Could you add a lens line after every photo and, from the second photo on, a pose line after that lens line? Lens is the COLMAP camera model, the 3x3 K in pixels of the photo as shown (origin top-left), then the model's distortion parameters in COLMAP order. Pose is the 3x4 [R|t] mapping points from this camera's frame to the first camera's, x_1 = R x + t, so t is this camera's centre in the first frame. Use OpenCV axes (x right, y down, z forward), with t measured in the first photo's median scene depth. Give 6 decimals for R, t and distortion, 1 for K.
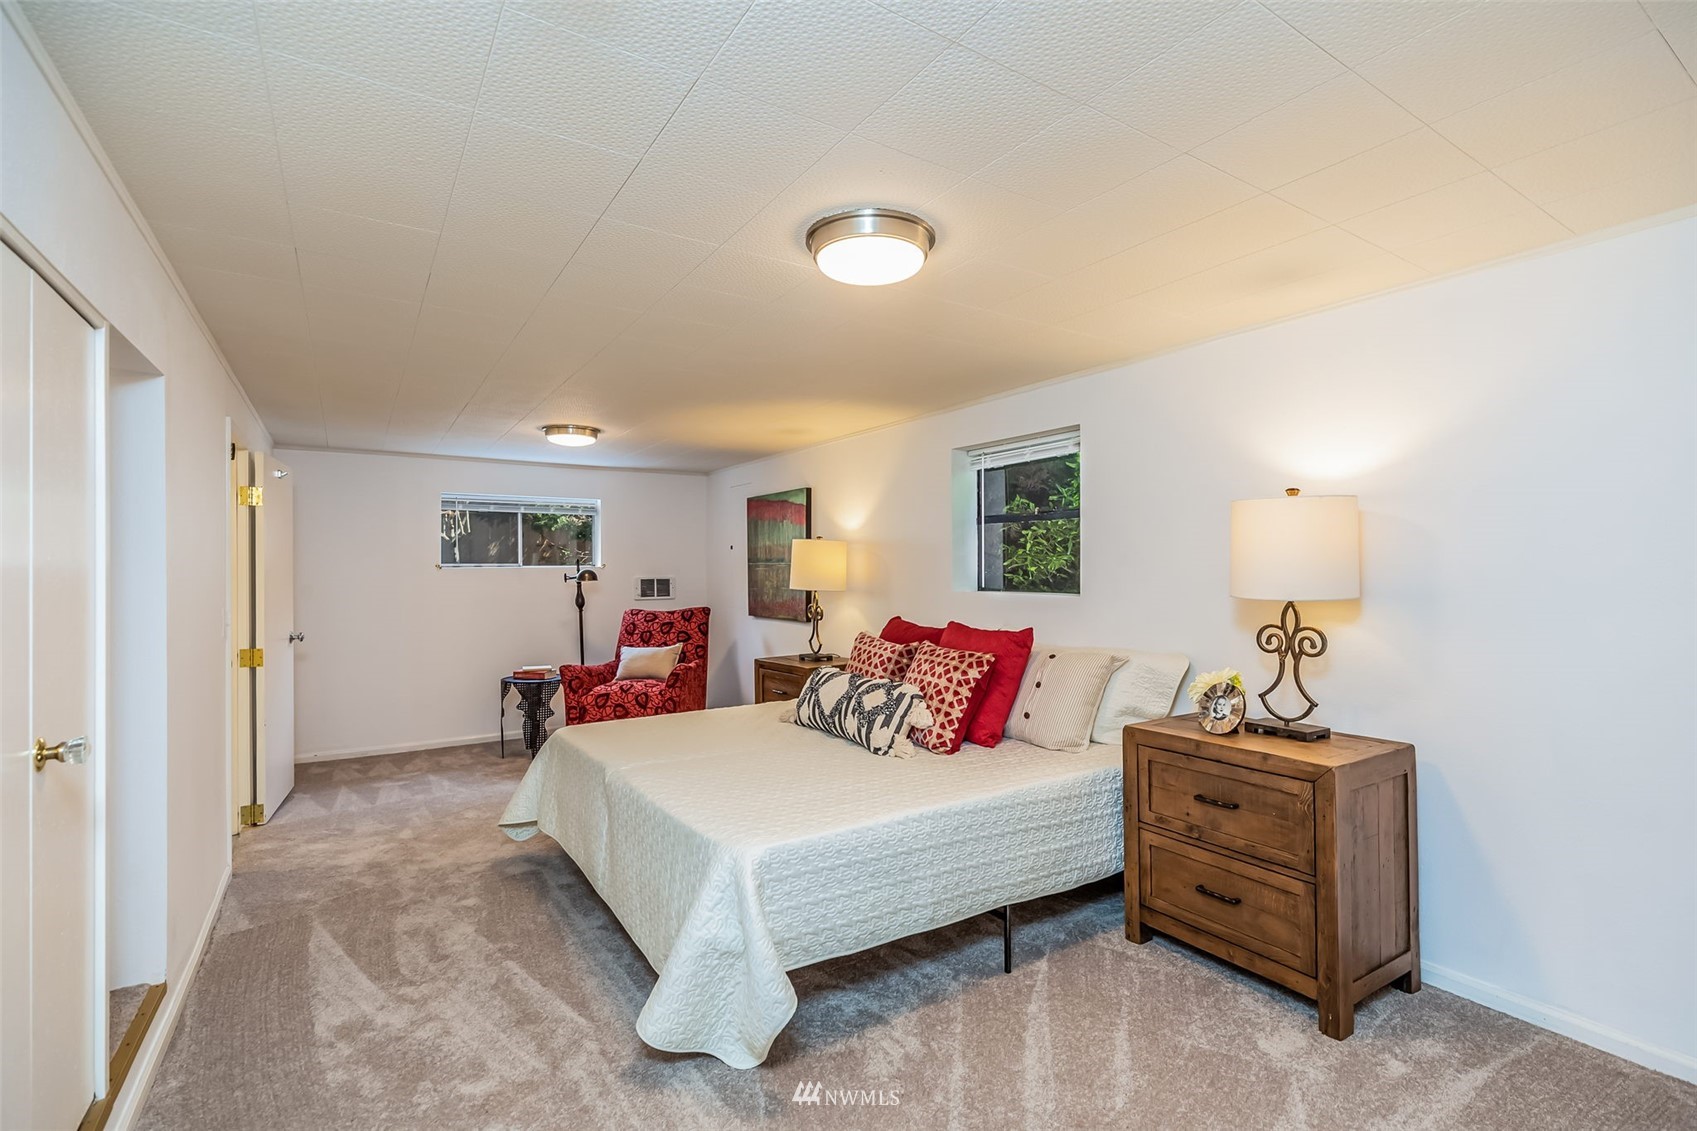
lens RADIAL K [[776.8, 0, 849.9], [0, 776.8, 566.6], [0, 0, 1]] dist [0.009881, -0.000624]
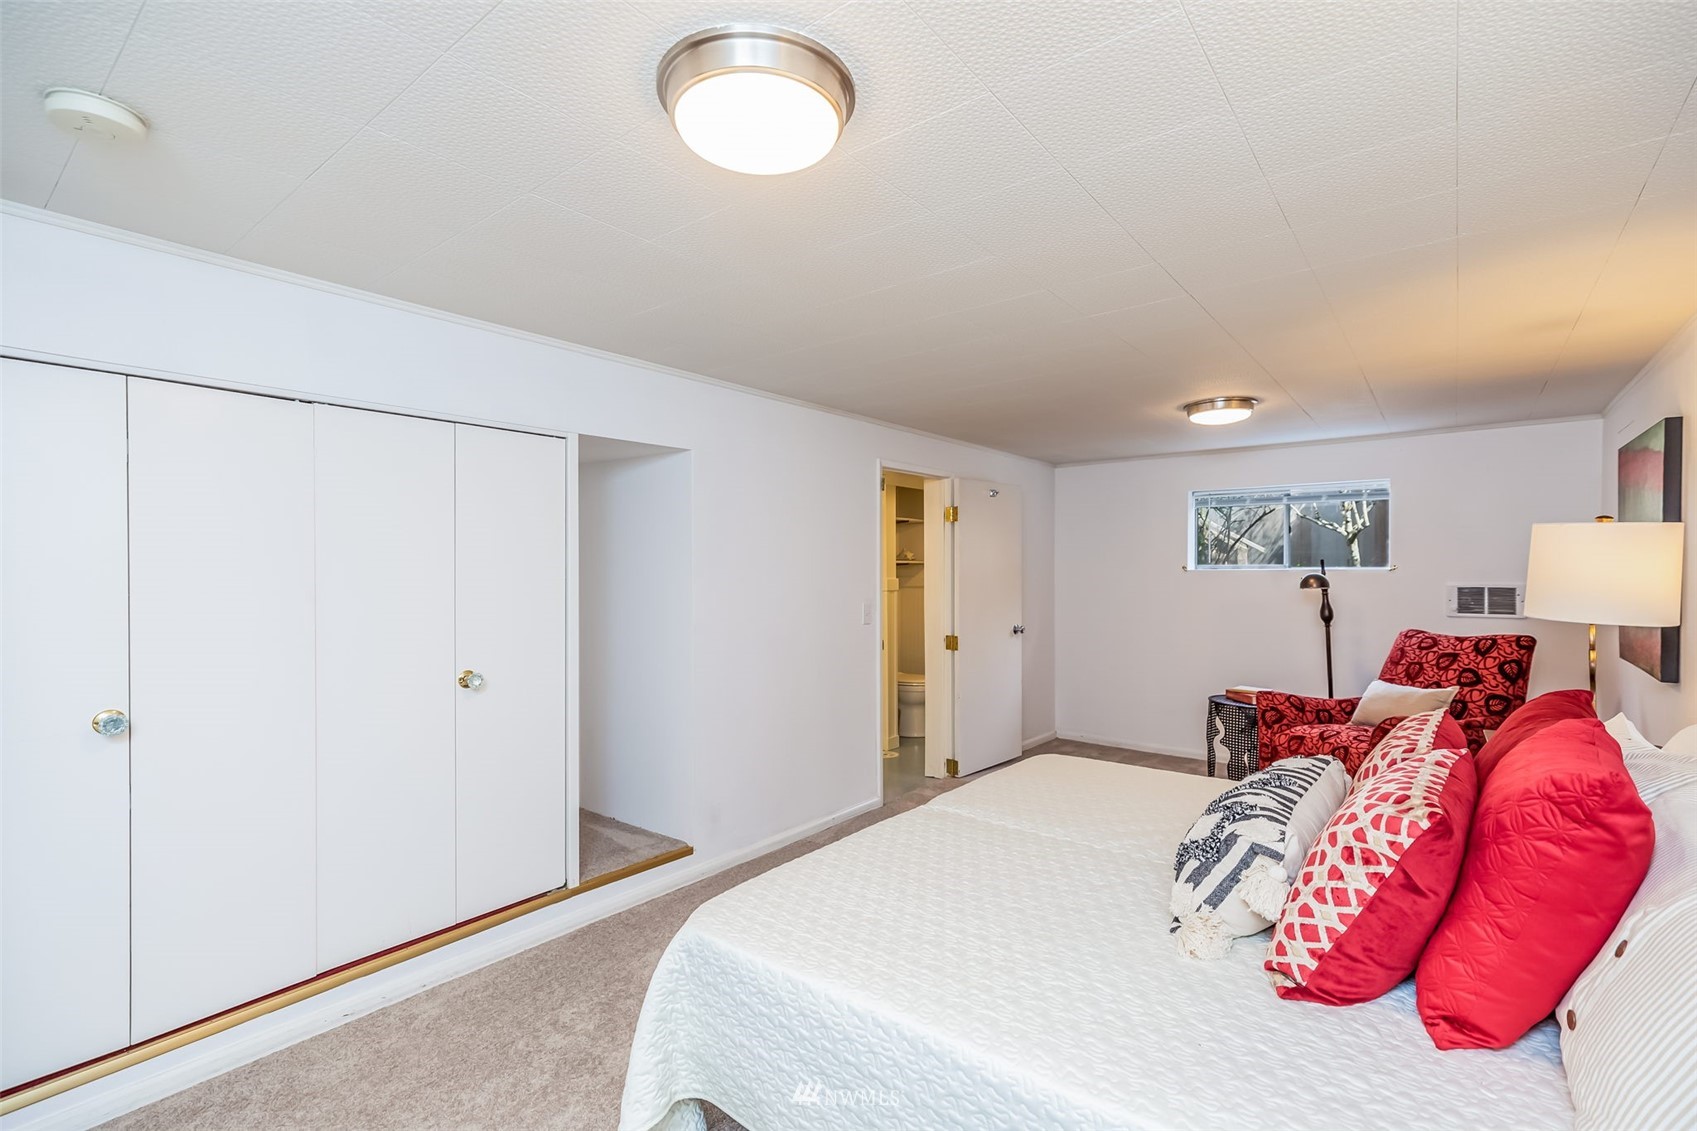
lens RADIAL K [[776.8, 0, 853.8], [0, 776.8, 567.7], [0, 0, 1]] dist [0.009881, -0.000624]
pose [[0.347627, 0.006150, -0.937613, 0.222936], [0.001062, 0.999975, 0.006952, -0.007713], [0.937632, -0.003412, 0.347611, 0.284665]]
